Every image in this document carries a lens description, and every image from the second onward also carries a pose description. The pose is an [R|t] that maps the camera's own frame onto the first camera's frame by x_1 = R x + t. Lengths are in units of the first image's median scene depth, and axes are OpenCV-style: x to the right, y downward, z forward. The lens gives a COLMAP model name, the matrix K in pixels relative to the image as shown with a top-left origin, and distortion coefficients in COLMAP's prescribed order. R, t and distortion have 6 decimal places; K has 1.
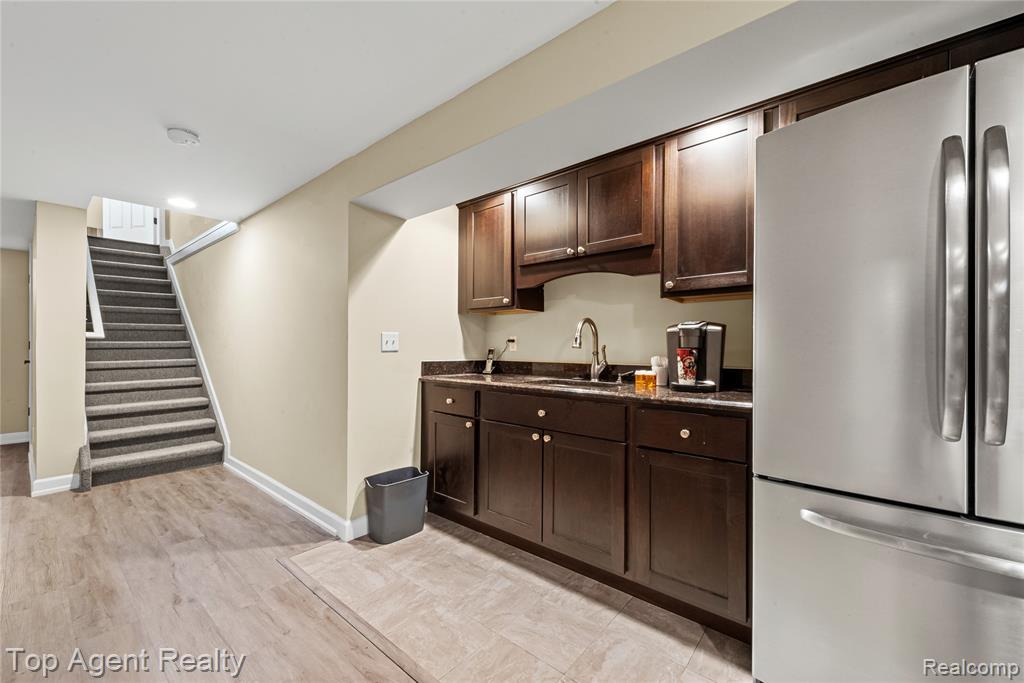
lens RADIAL K [[405.5, 0, 512.6], [0, 405.5, 343.2], [0, 0, 1]] dist [0.002232, -0.000432]
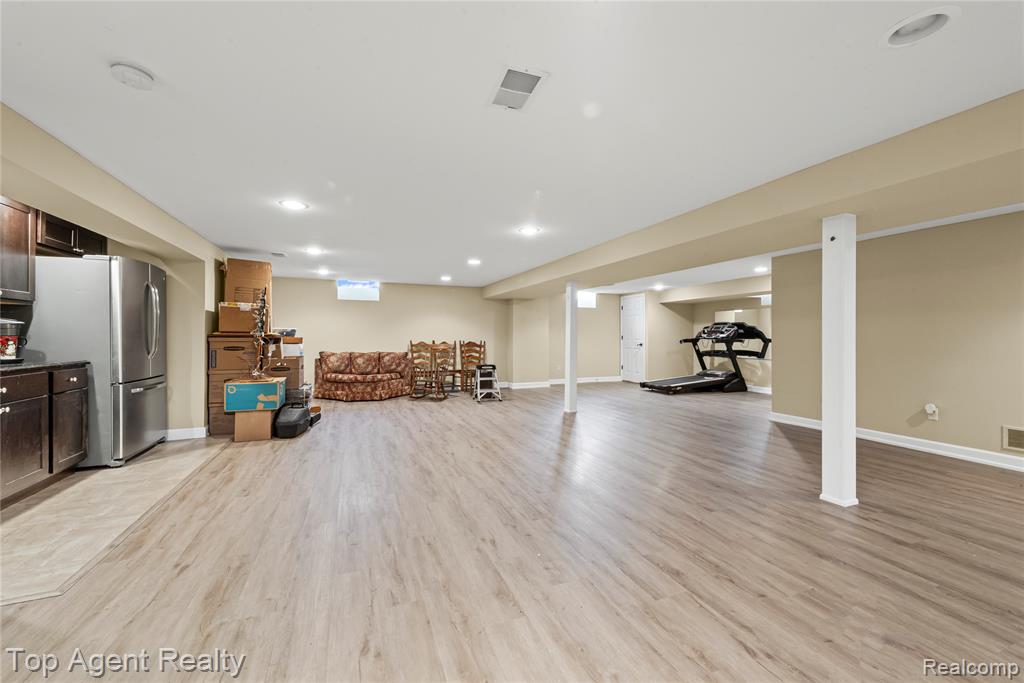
lens RADIAL K [[405.5, 0, 511.8], [0, 405.5, 337.6], [0, 0, 1]] dist [0.002232, -0.000432]
pose [[-0.878713, -0.008009, 0.477283, -1.588445], [-0.007199, 0.999968, 0.003527, 0.000773], [-0.477296, -0.000337, -0.878742, 1.153984]]
